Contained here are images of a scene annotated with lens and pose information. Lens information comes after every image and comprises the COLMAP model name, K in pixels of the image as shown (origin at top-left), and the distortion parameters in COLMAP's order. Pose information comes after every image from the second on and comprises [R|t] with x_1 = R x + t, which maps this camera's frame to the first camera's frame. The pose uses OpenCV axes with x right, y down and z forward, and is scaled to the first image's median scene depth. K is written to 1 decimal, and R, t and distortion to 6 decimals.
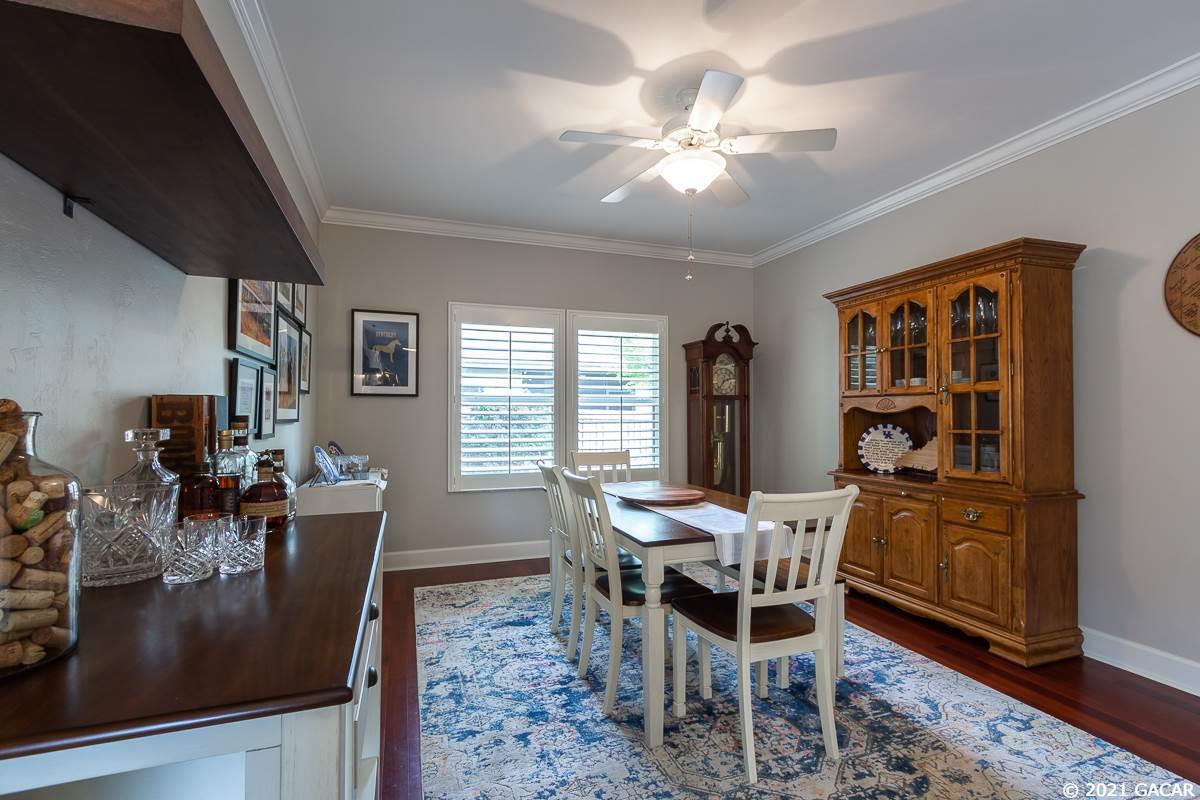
lens RADIAL K [[554.2, 0, 600.9], [0, 554.2, 403.1], [0, 0, 1]] dist [0.003687, 0.000142]
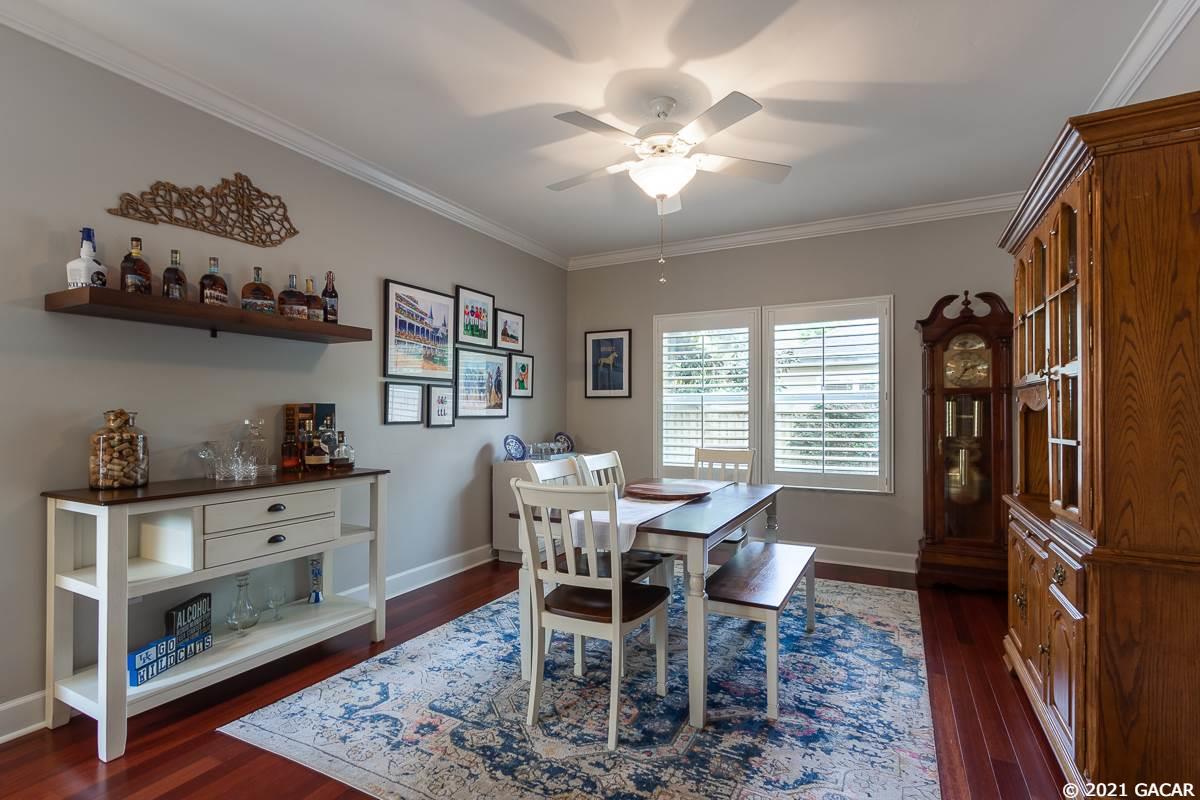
lens RADIAL K [[554.2, 0, 602.6], [0, 554.2, 405.1], [0, 0, 1]] dist [0.003687, 0.000142]
pose [[0.677458, -0.008068, -0.735517, 0.829078], [0.014402, 0.999894, 0.002297, 0.001299], [0.735421, -0.012150, 0.677502, 0.212797]]
